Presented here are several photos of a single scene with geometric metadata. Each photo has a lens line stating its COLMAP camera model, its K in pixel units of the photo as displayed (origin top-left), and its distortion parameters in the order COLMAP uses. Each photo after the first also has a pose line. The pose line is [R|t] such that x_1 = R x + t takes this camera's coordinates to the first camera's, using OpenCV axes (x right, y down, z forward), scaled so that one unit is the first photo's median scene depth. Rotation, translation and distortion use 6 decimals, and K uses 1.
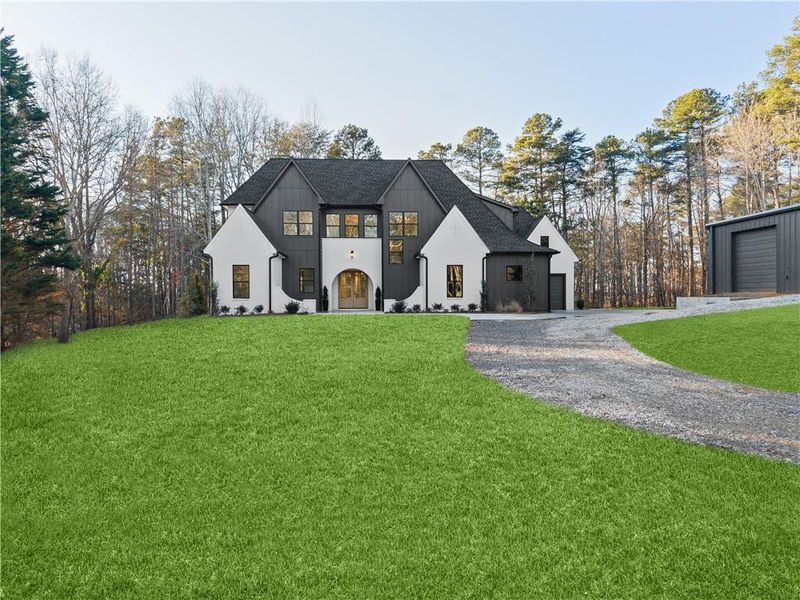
lens RADIAL K [[532.3, 0, 400.0], [0, 532.3, 300.0], [0, 0, 1]] dist [0.039680, -0.046887]
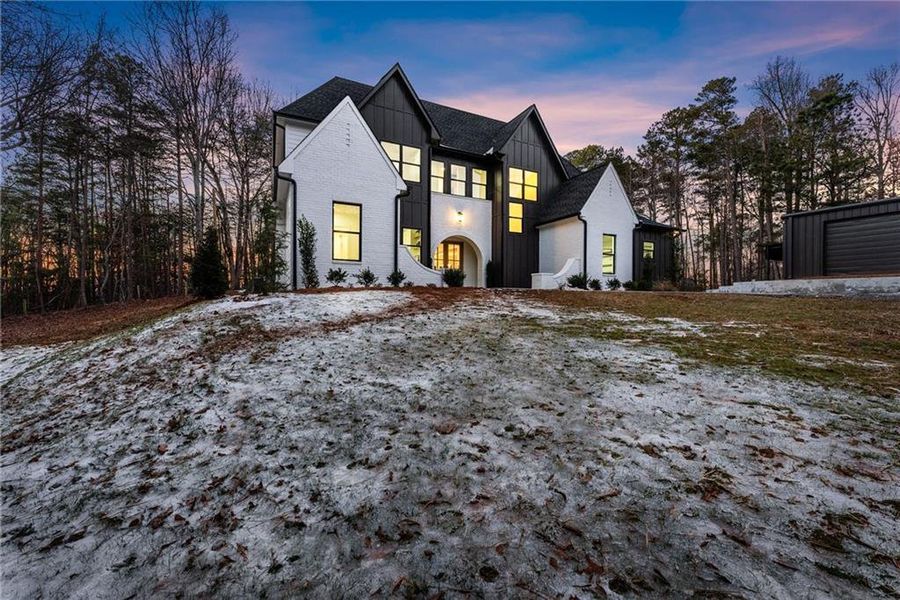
lens RADIAL K [[357.0, 0, 454.6], [0, 357.0, 298.4], [0, 0, 1]] dist [0.000684, 0.000105]
pose [[0.912312, 0.007404, 0.409429, -0.316393], [-0.007348, 0.999972, -0.001710, 0.033719], [-0.409430, -0.001448, 0.912340, 0.548503]]
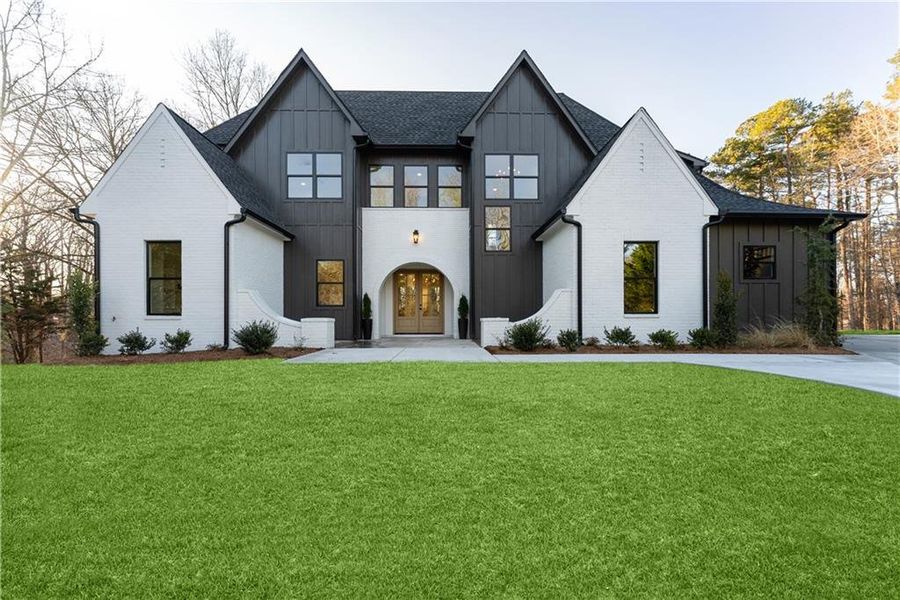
lens RADIAL K [[373.8, 0, 452.6], [0, 373.8, 316.4], [0, 0, 1]] dist [-0.004644, -0.000078]
pose [[0.999790, 0.000191, -0.020491, -0.045346], [-0.000410, 0.999943, -0.010657, 0.000806], [0.020487, 0.010663, 0.999733, 0.632004]]
